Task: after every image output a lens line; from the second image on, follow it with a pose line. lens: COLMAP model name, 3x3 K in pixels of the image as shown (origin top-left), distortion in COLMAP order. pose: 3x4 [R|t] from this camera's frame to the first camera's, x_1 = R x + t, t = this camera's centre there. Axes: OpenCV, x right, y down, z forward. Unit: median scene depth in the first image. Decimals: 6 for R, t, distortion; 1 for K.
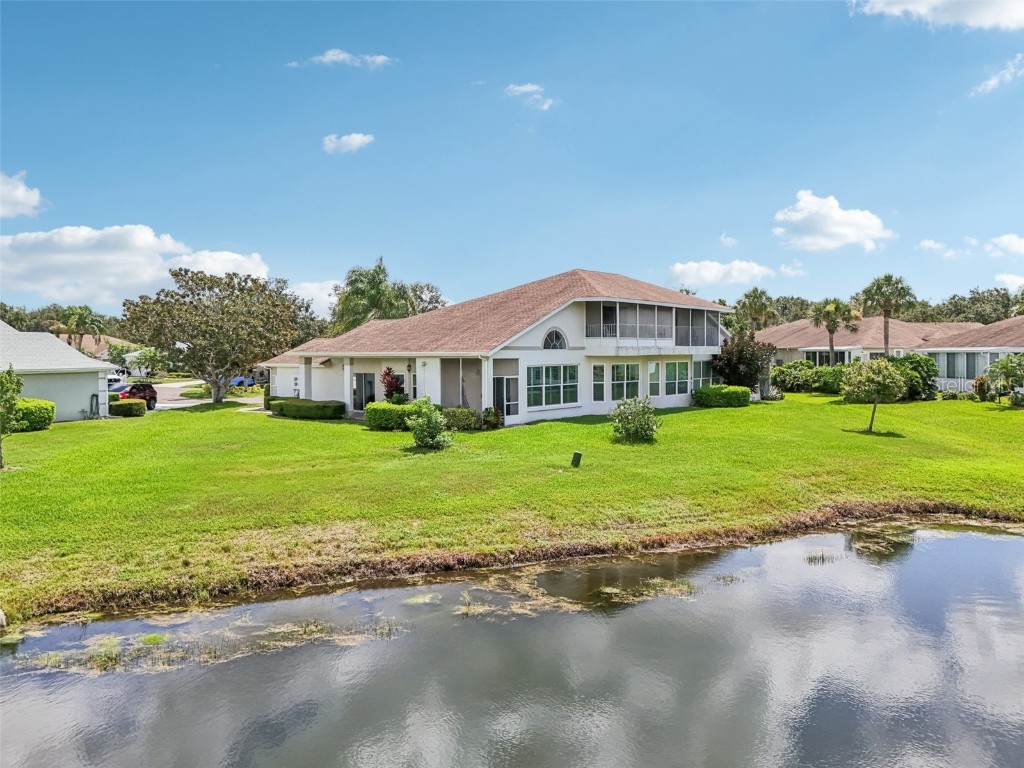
lens RADIAL K [[779.4, 0, 519.7], [0, 779.4, 380.6], [0, 0, 1]] dist [0.076554, -0.089607]
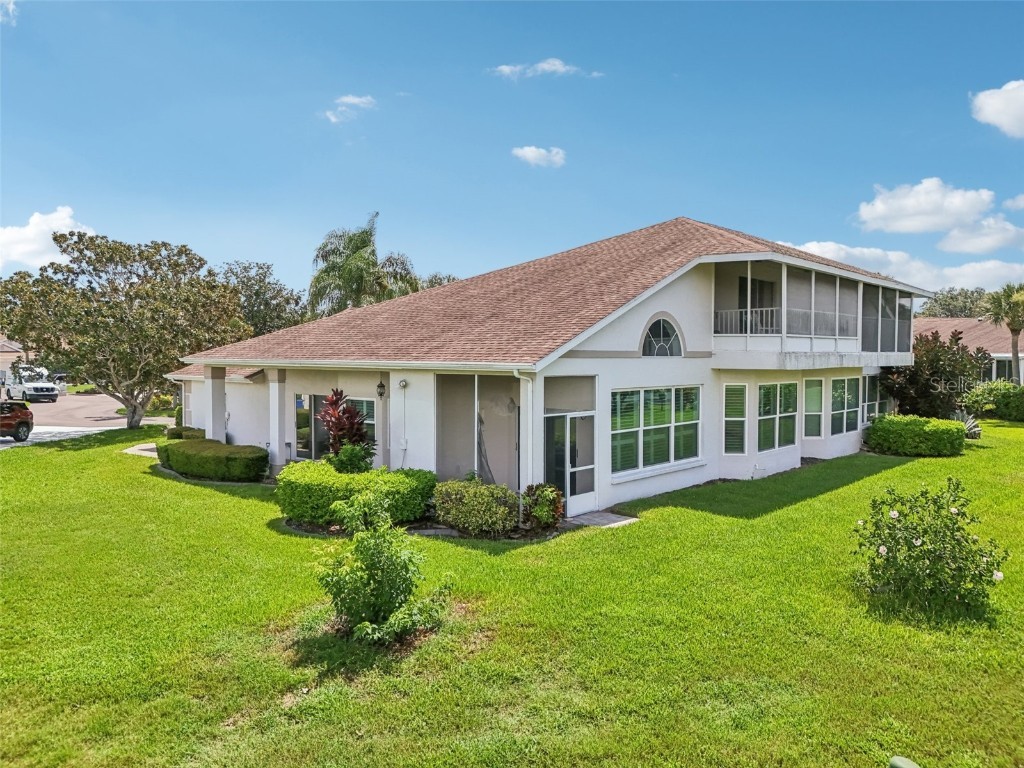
lens RADIAL K [[779.4, 0, 519.7], [0, 779.4, 380.6], [0, 0, 1]] dist [0.076554, -0.089607]
pose [[0.999301, 0.008643, -0.036370, -0.027756], [-0.008790, 0.999954, -0.003886, -0.020614], [0.036334, 0.004203, 0.999331, 0.464645]]
